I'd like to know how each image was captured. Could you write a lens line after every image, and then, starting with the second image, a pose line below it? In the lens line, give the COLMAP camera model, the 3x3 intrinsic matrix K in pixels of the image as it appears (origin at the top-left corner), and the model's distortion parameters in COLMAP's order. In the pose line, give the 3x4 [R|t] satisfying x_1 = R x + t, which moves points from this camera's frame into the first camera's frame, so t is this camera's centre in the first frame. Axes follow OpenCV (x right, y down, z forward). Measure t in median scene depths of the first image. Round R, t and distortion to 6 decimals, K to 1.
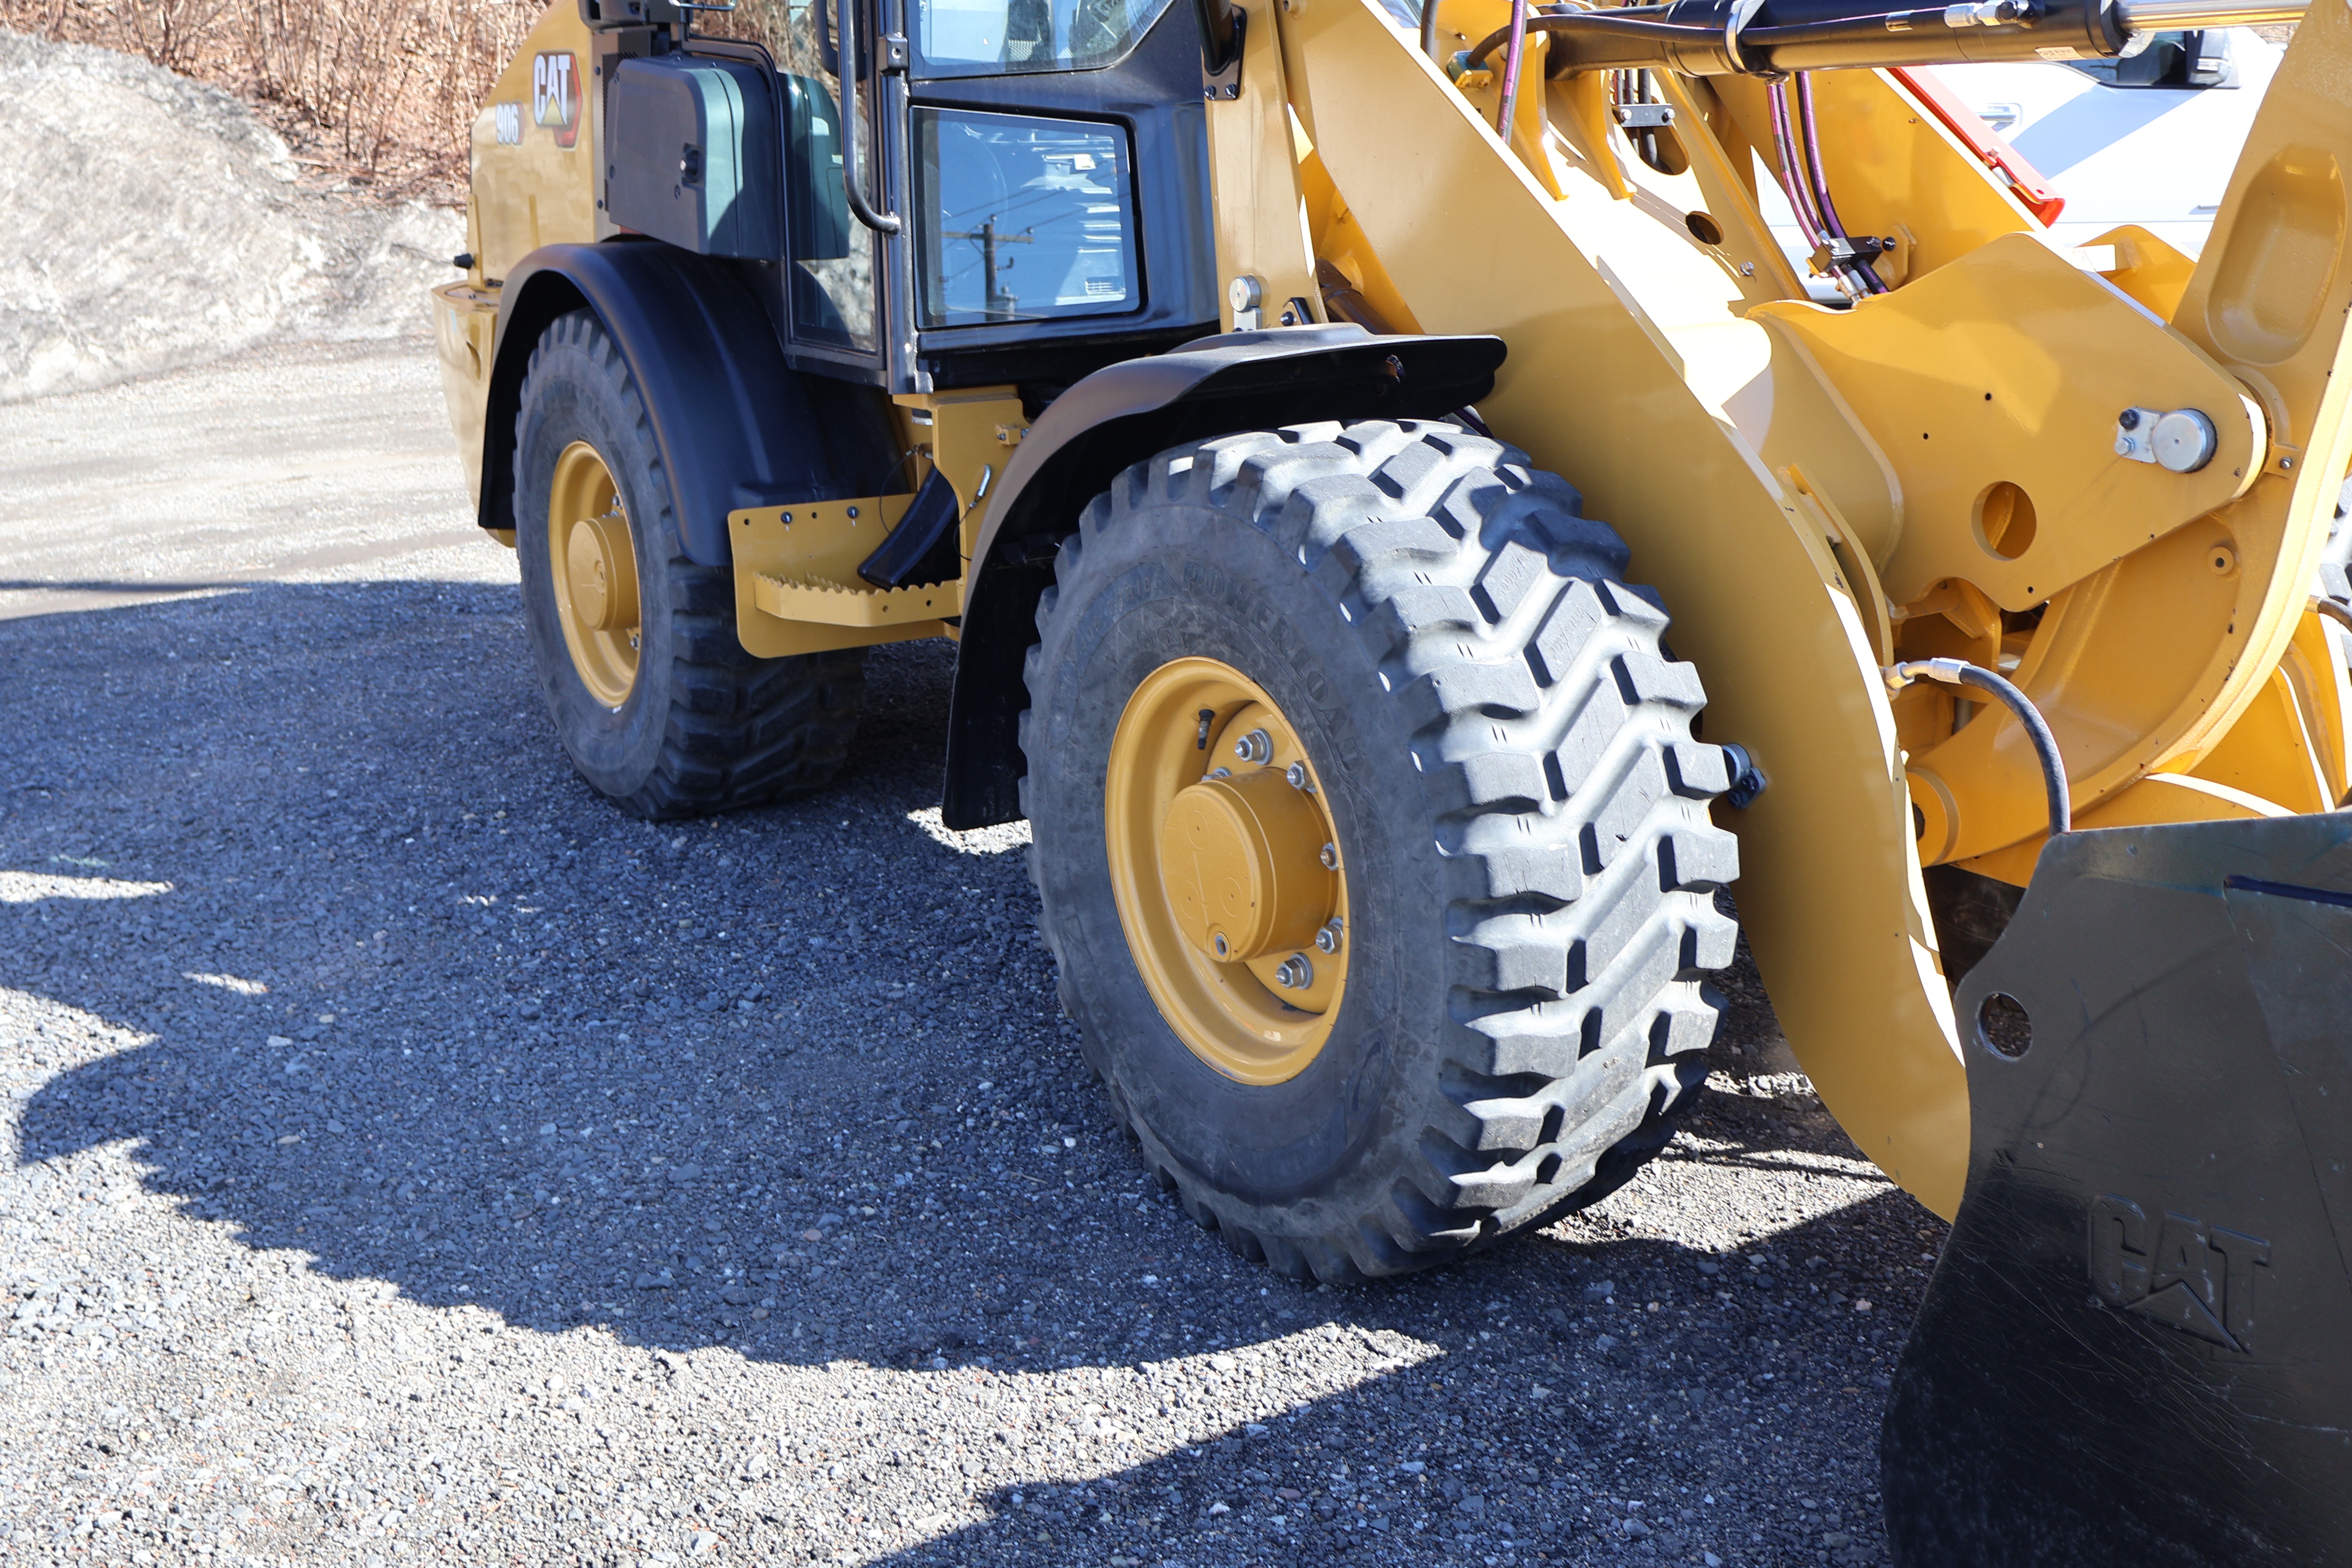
lens RADIAL K [[2385.6, 0, 1167.7], [0, 2385.6, 798.2], [0, 0, 1]] dist [-0.010882, 0.000000]
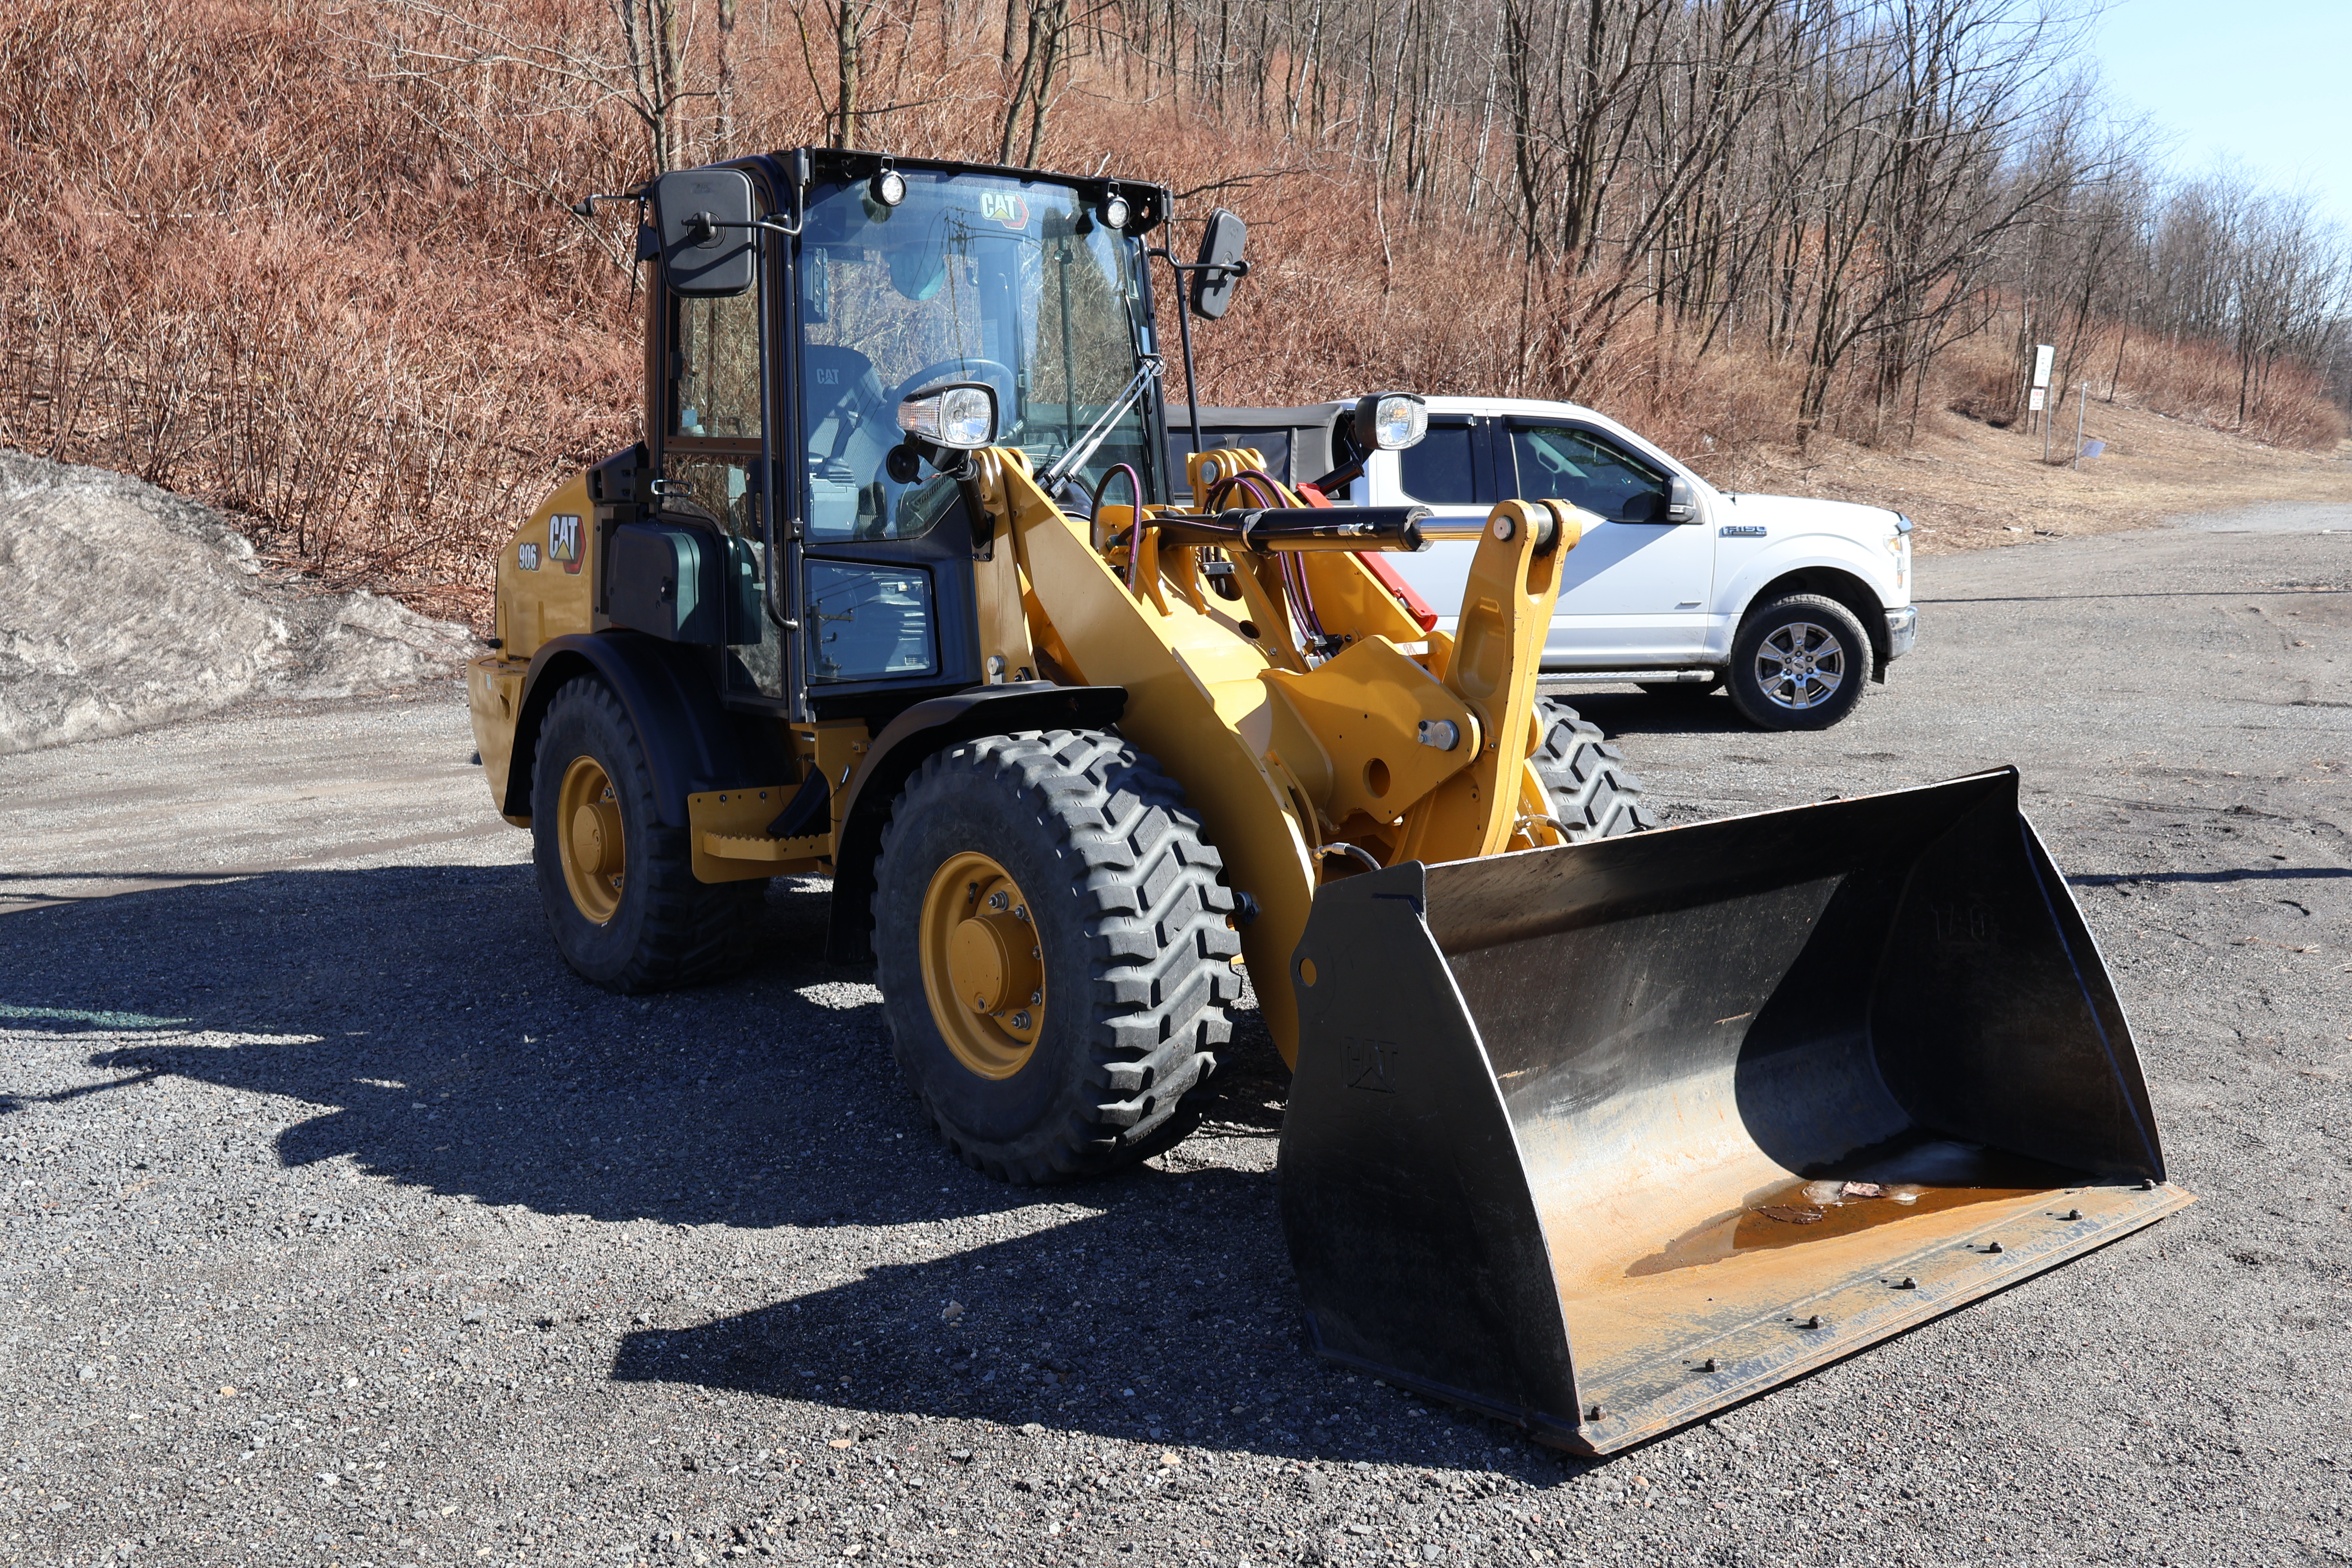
lens RADIAL K [[2156.9, 0, 1184.8], [0, 2156.9, 787.7], [0, 0, 1]] dist [-0.033093, 0.000000]
pose [[0.994886, -0.005443, 0.100856, 0.009606], [0.020477, 0.988680, -0.148637, 0.127457], [-0.098906, 0.149943, 0.983735, -0.614751]]
